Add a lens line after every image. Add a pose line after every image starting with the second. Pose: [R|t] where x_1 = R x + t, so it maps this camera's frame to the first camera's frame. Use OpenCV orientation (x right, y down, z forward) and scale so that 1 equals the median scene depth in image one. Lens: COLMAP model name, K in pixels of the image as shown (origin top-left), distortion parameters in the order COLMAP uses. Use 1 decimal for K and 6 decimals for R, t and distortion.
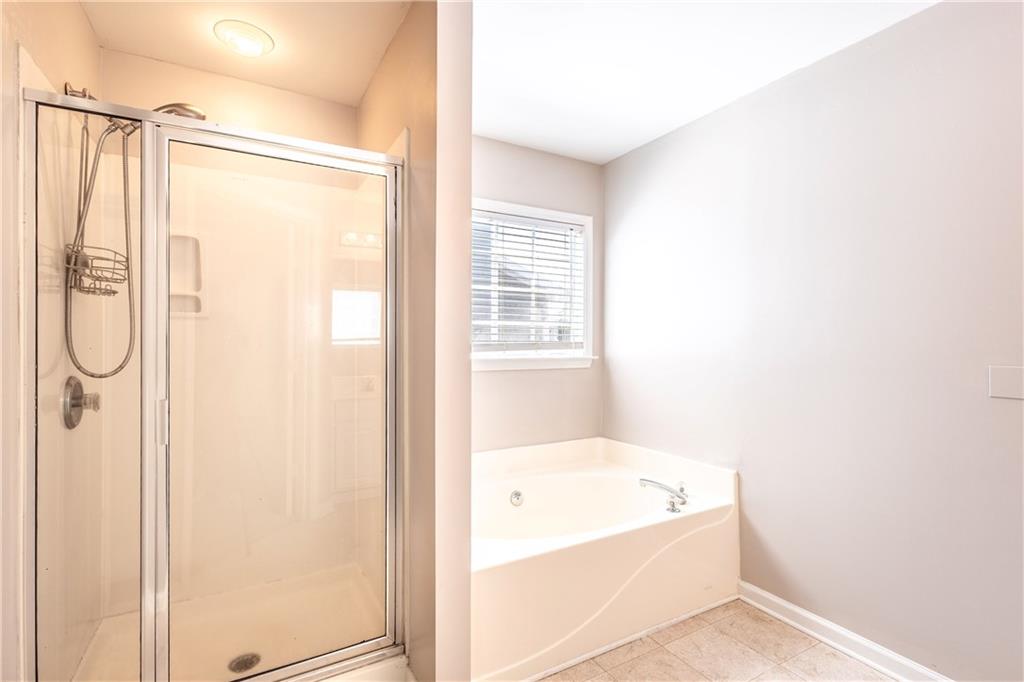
lens RADIAL K [[467.0, 0, 511.5], [0, 467.0, 341.1], [0, 0, 1]] dist [0.006284, 0.000046]
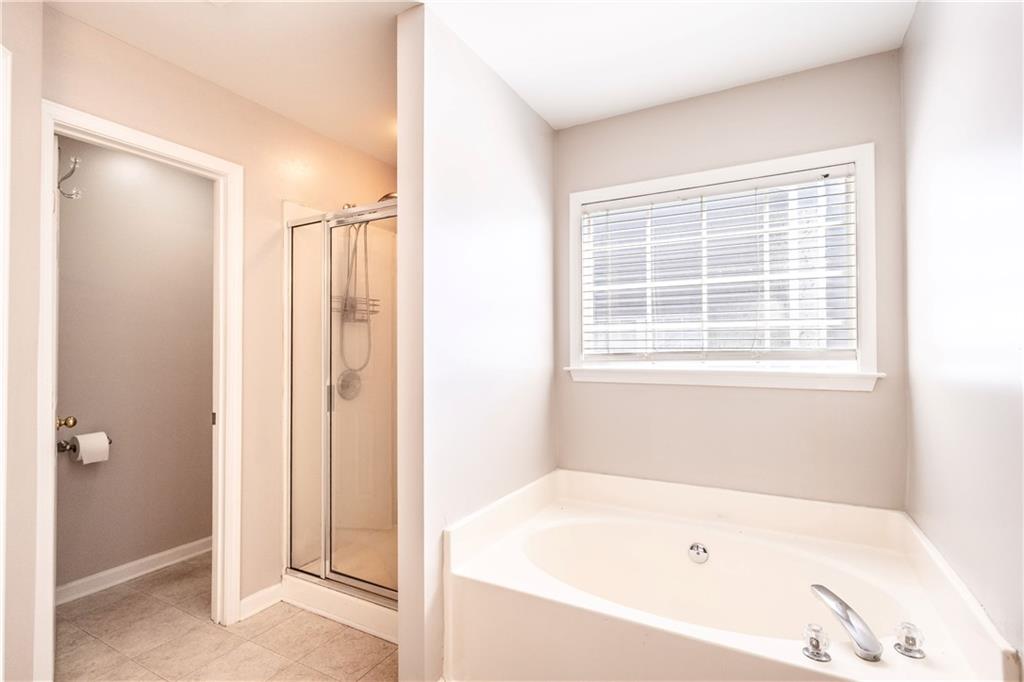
lens RADIAL K [[490.4, 0, 513.6], [0, 490.4, 343.4], [0, 0, 1]] dist [0.000316, 0.000006]
pose [[0.541467, -0.014535, -0.840597, 0.465910], [0.004460, 0.999886, -0.014416, 0.001883], [0.840710, 0.004057, 0.541470, 0.267792]]
